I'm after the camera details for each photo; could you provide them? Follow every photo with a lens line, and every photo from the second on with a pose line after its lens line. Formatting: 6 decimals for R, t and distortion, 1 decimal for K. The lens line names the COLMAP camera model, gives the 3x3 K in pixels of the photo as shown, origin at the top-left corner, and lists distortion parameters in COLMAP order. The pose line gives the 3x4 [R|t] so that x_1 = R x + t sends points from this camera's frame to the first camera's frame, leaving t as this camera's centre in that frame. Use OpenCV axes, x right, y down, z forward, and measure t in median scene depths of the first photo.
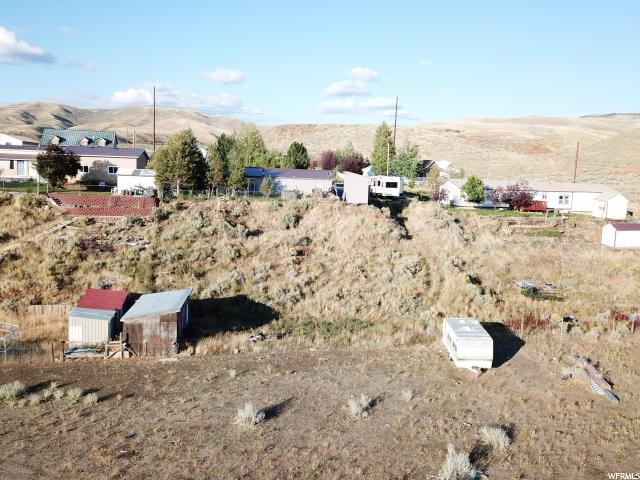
lens RADIAL K [[490.2, 0, 327.5], [0, 490.2, 237.7], [0, 0, 1]] dist [0.076022, -0.122922]
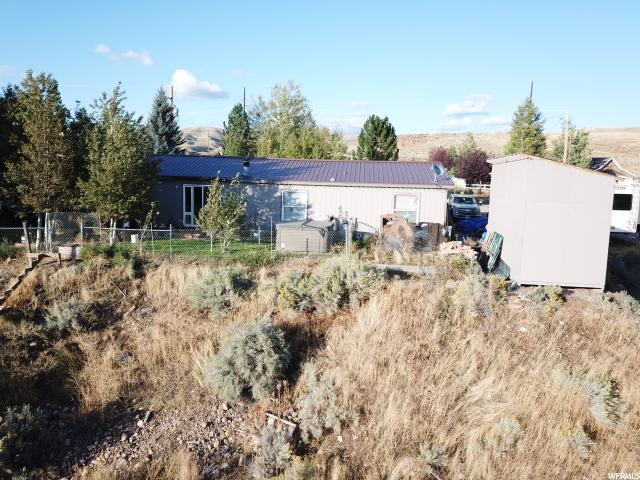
lens RADIAL K [[490.2, 0, 327.5], [0, 490.2, 237.7], [0, 0, 1]] dist [0.076022, -0.122922]
pose [[0.975939, 0.018864, -0.217224, 0.003859], [-0.022998, 0.999599, -0.016520, -0.085675], [0.216826, 0.021118, 0.975982, 0.734837]]
